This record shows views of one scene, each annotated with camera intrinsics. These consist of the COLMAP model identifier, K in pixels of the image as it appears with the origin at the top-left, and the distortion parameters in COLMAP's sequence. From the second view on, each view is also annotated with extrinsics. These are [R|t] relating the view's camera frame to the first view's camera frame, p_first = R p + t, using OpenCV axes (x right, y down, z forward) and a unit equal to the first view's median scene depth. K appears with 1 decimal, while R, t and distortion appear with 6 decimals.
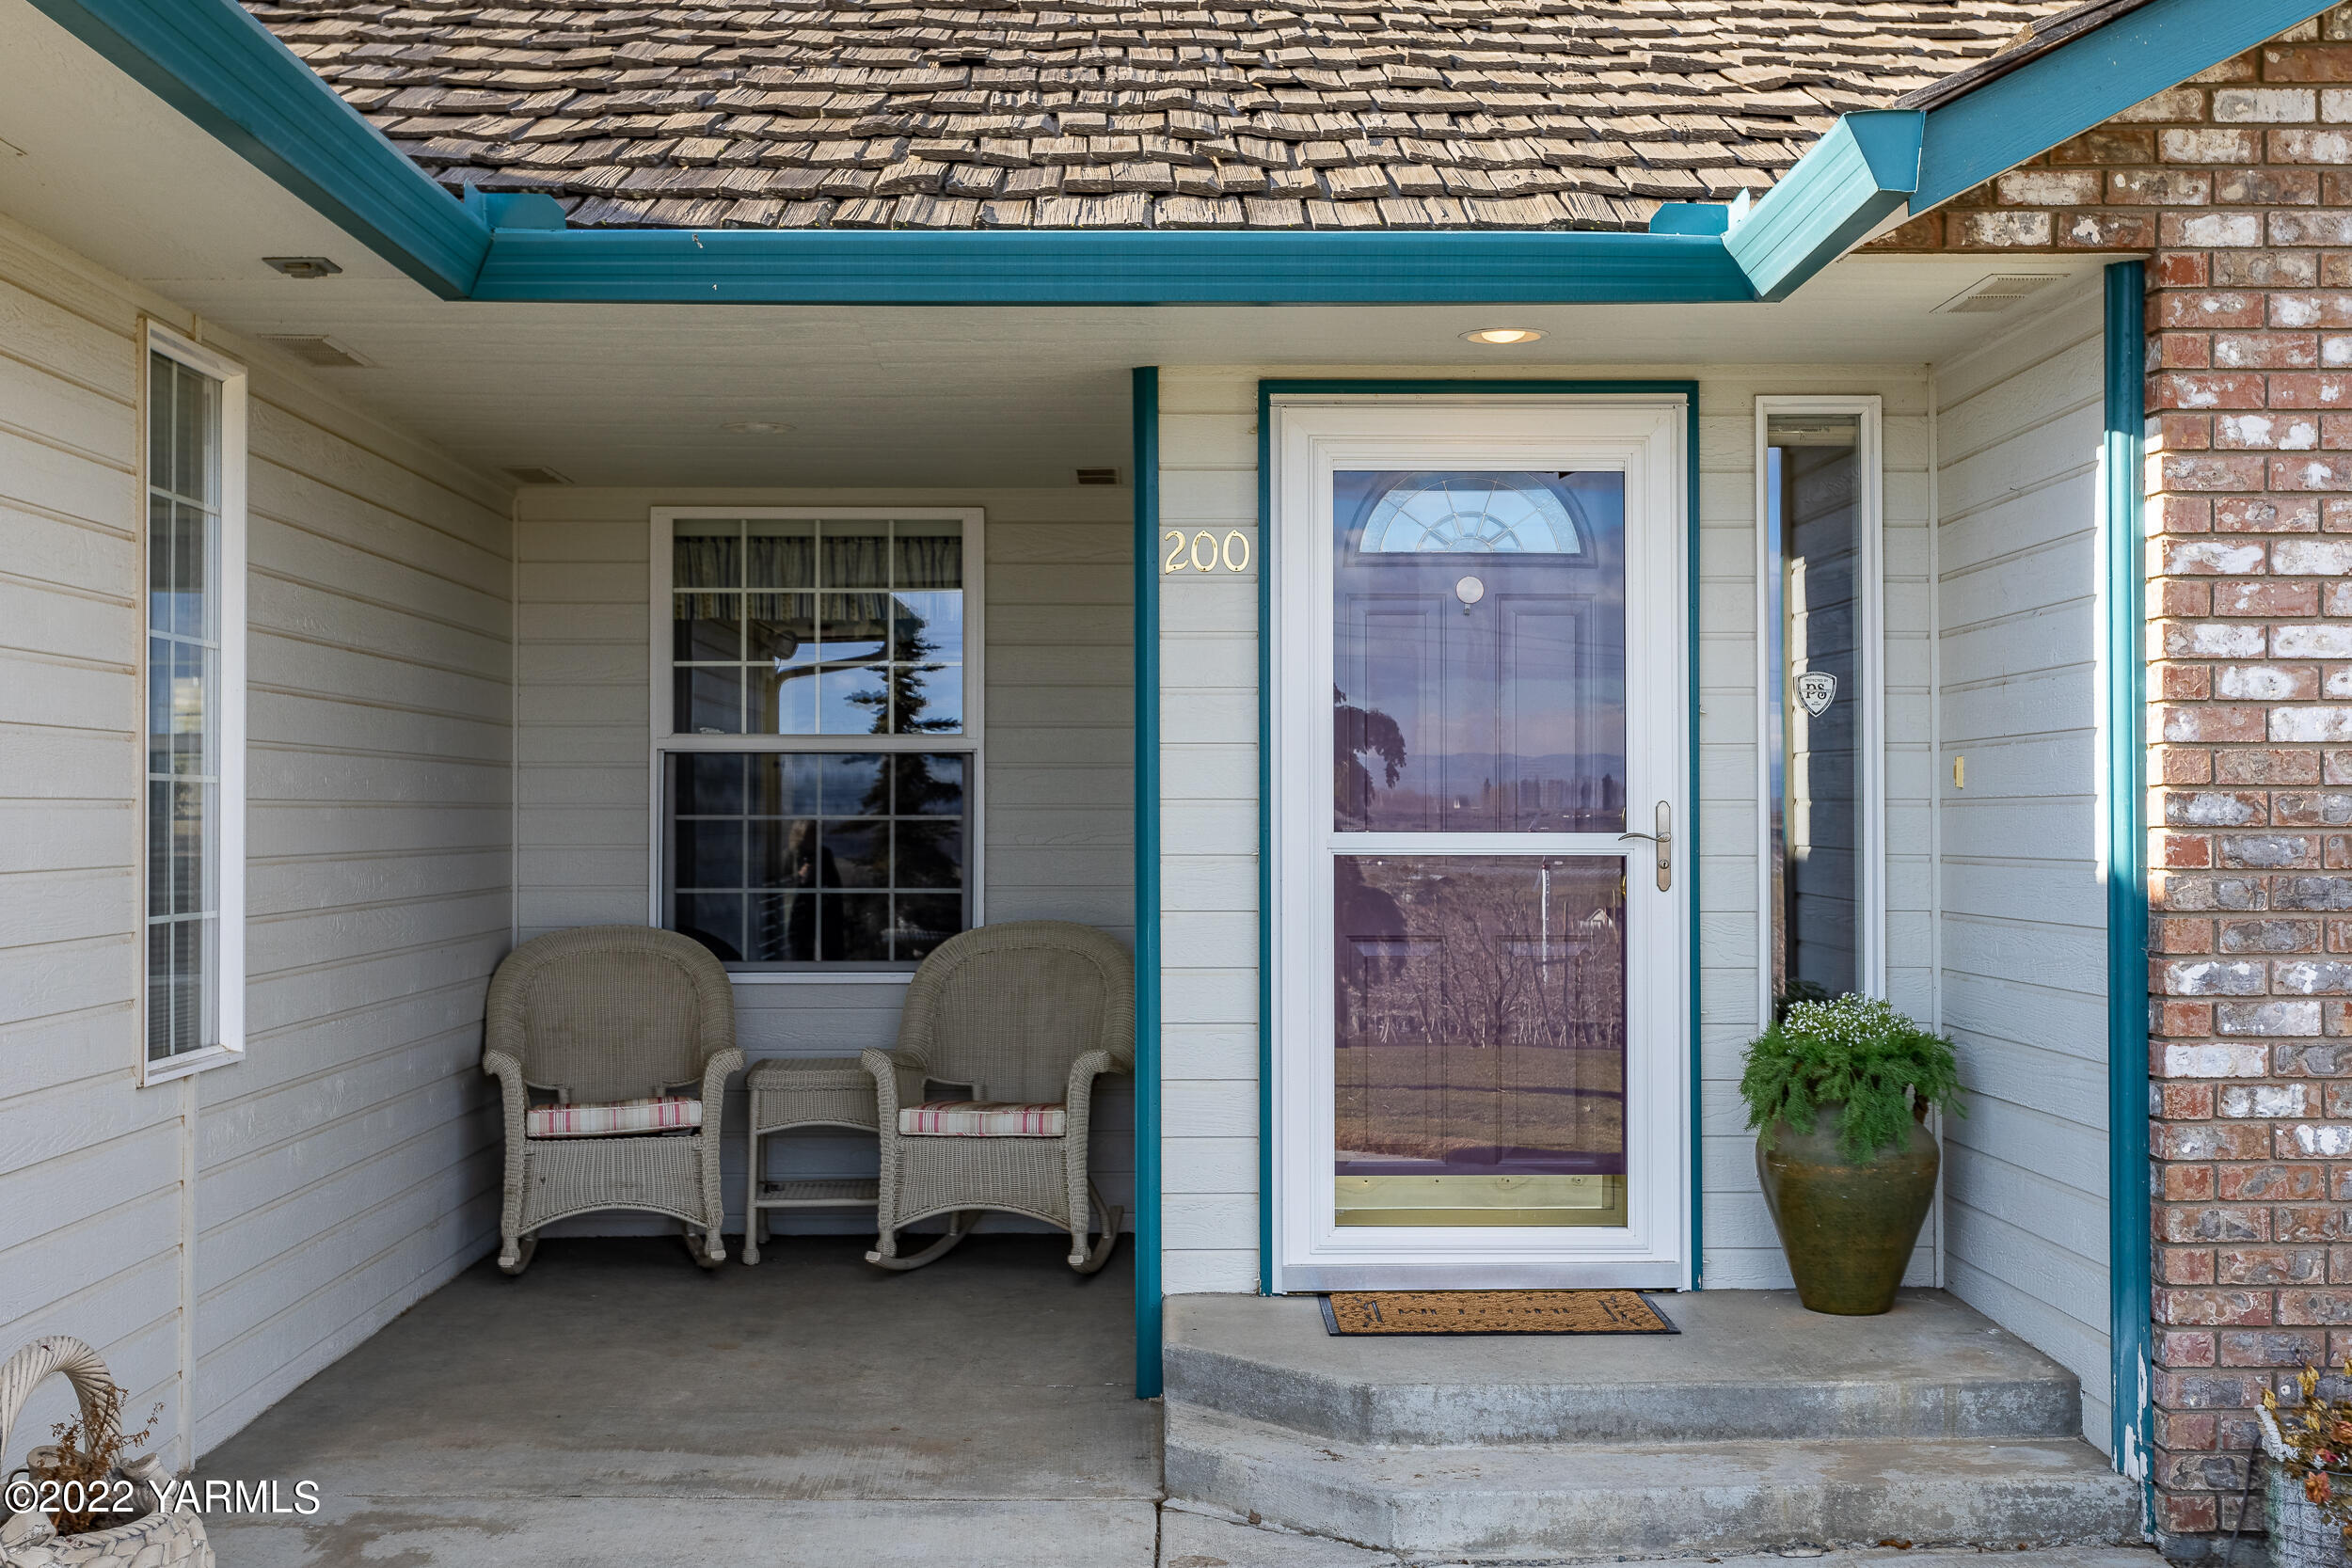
lens RADIAL K [[2955.2, 0, 1176.0], [0, 2955.2, 784.0], [0, 0, 1]] dist [-0.002180, -0.001234]
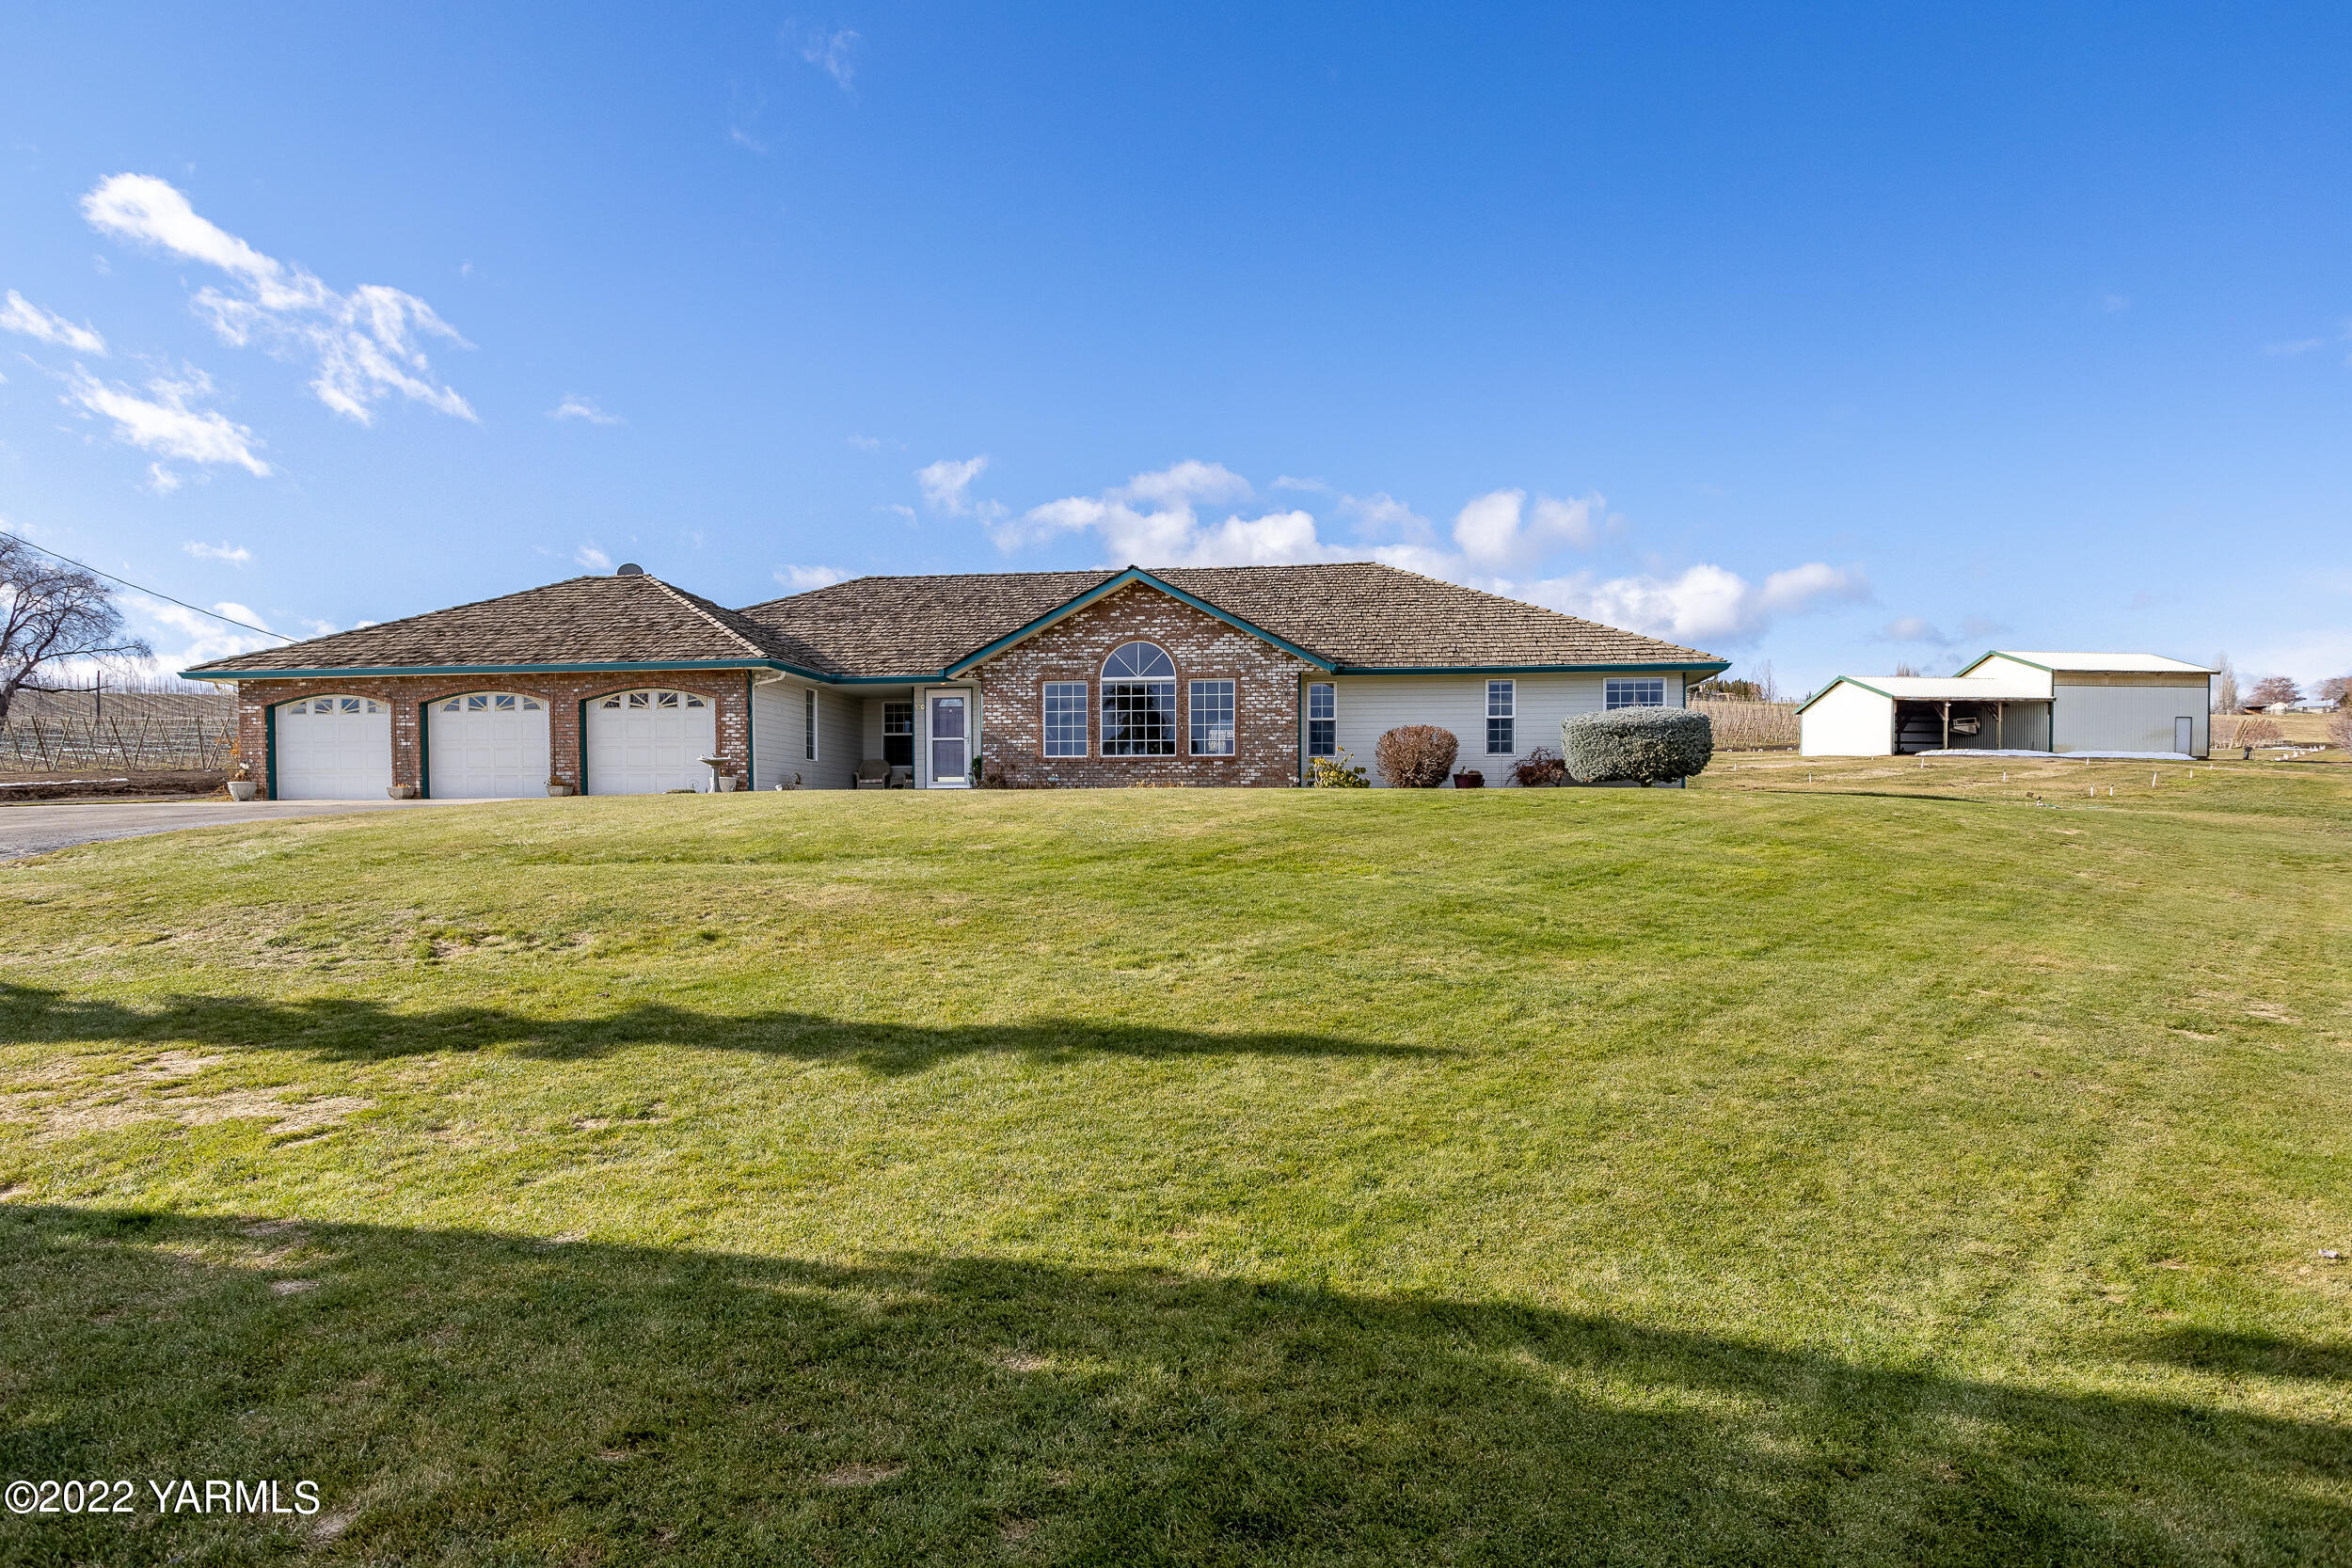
lens RADIAL K [[1289.6, 0, 1179.8], [0, 1289.6, 864.4], [0, 0, 1]] dist [-0.043500, 0.035350]
pose [[0.992588, -0.001753, -0.121517, 1.304980], [0.006852, 0.999113, 0.041555, 0.250472], [0.121337, -0.042080, 0.991719, -2.904376]]
